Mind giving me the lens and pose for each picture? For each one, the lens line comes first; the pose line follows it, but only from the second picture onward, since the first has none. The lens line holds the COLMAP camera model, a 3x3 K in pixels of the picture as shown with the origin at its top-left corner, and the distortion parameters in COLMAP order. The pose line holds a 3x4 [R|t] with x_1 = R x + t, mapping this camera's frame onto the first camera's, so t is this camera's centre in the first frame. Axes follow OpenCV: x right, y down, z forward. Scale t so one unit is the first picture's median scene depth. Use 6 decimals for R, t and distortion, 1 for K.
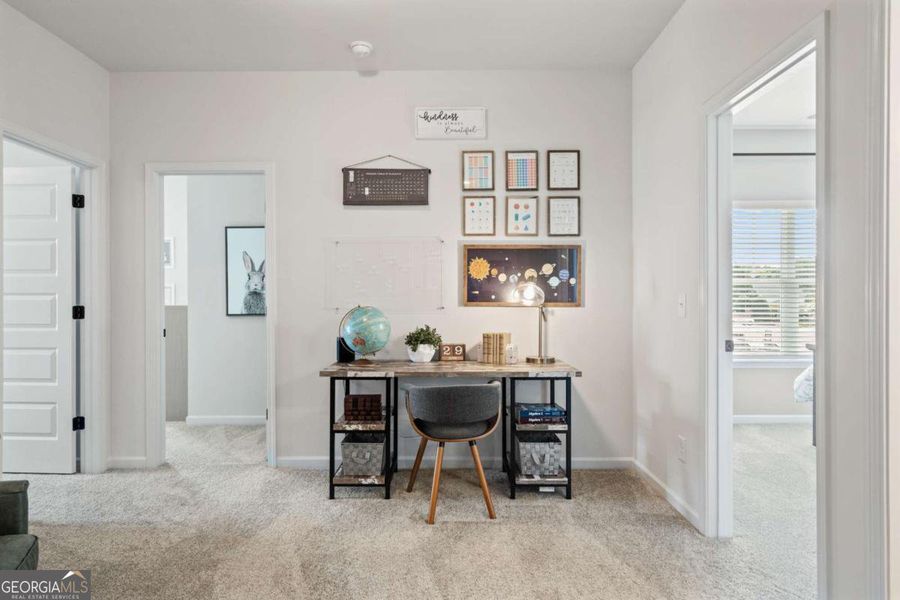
lens RADIAL K [[536.0, 0, 449.2], [0, 536.0, 305.5], [0, 0, 1]] dist [0.003148, -0.000513]
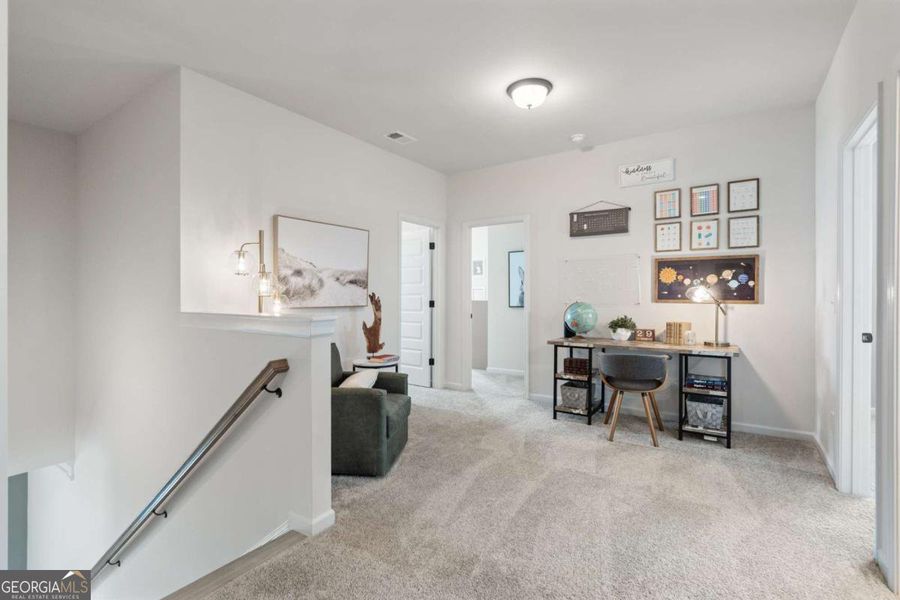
lens RADIAL K [[424.2, 0, 448.1], [0, 424.2, 303.7], [0, 0, 1]] dist [0.000911, 0.000040]
pose [[0.831816, 0.010494, -0.554953, 0.200605], [-0.006395, 0.999936, 0.009323, -0.002476], [0.555015, -0.004205, 0.831829, -0.230574]]
